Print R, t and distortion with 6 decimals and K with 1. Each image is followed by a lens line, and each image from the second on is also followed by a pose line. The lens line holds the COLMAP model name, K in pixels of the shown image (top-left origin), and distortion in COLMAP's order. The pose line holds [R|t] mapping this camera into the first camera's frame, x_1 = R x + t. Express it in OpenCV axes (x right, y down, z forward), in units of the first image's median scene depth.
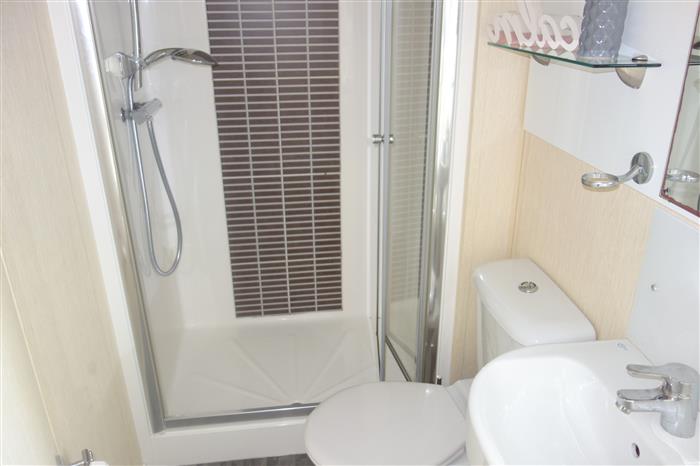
lens RADIAL K [[552.9, 0, 348.1], [0, 552.9, 234.5], [0, 0, 1]] dist [-0.007155, -0.022103]
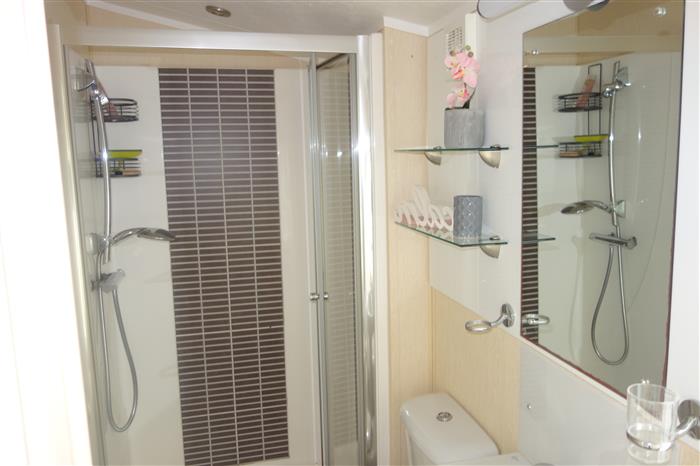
lens RADIAL K [[552.9, 0, 353.6], [0, 552.9, 235.4], [0, 0, 1]] dist [-0.007155, -0.022103]
pose [[0.992812, -0.030145, 0.115830, 0.002760], [0.059184, 0.964814, -0.256186, 0.007984], [-0.104032, 0.261199, 0.959663, -0.159916]]
